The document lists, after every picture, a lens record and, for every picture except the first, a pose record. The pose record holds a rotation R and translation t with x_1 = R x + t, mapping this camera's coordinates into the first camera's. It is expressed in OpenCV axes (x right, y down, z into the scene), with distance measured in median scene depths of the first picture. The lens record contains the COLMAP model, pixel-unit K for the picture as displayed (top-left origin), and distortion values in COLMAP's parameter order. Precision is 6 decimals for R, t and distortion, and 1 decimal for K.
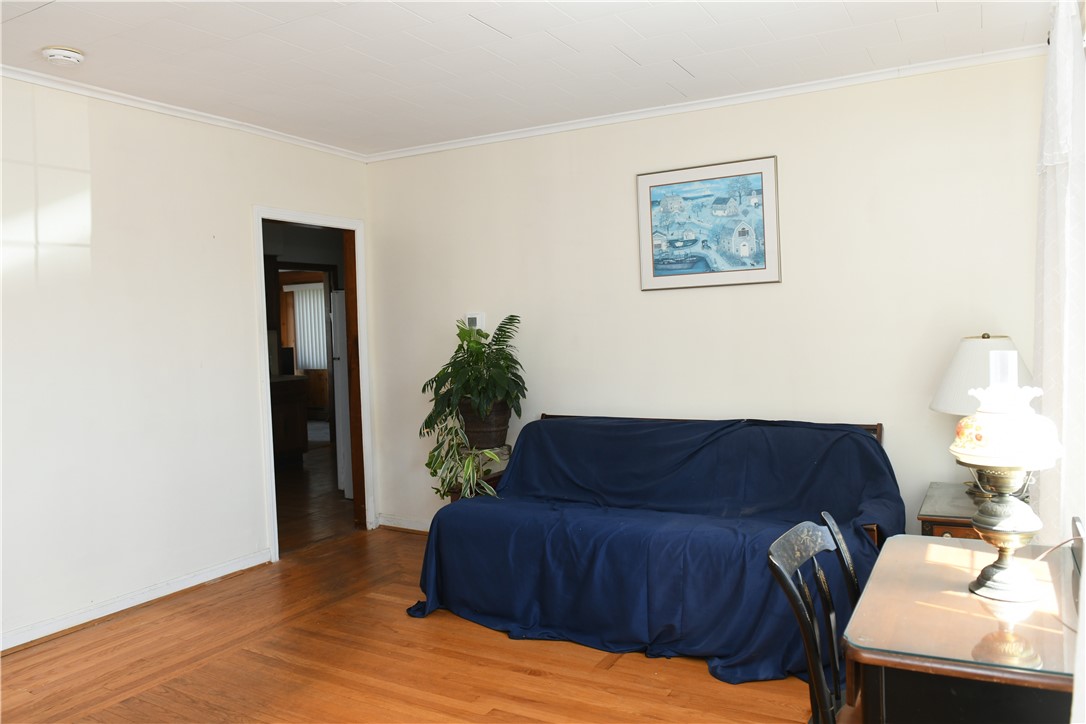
lens RADIAL K [[743.7, 0, 482.2], [0, 743.7, 361.3], [0, 0, 1]] dist [-0.050321, -0.005263]
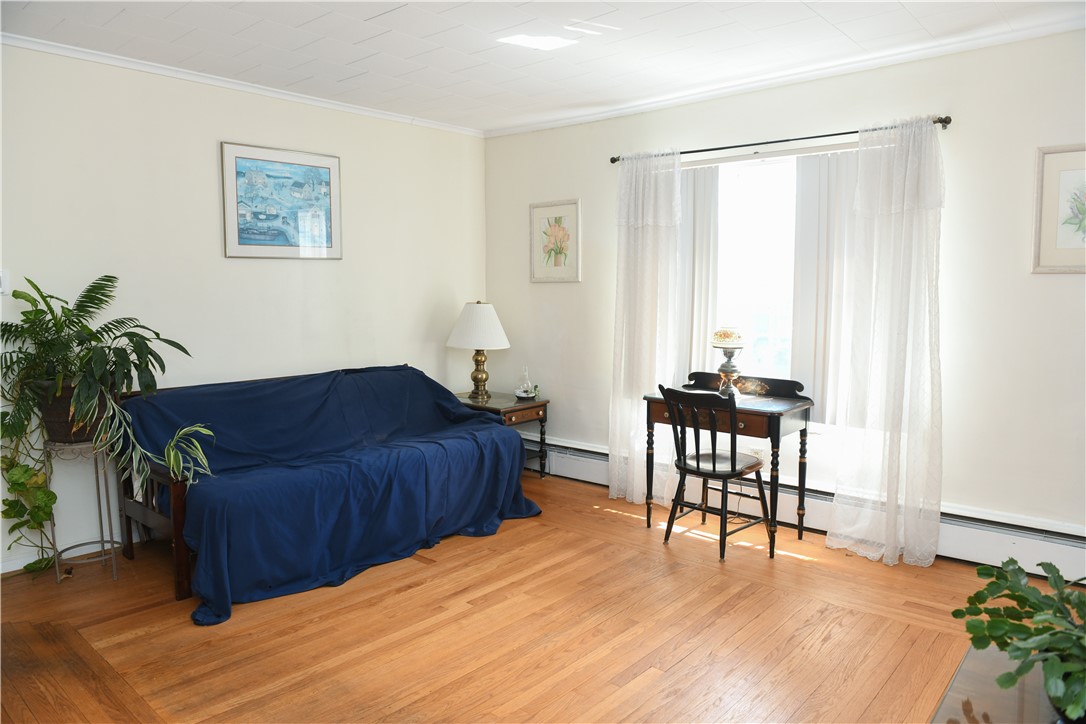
lens RADIAL K [[743.7, 0, 543.3], [0, 743.7, 356.6], [0, 0, 1]] dist [-0.050321, -0.005263]
pose [[0.203660, -0.067181, 0.976734, -0.739245], [0.025381, 0.997670, 0.063329, -0.012433], [-0.978713, 0.011893, 0.204890, 0.390641]]
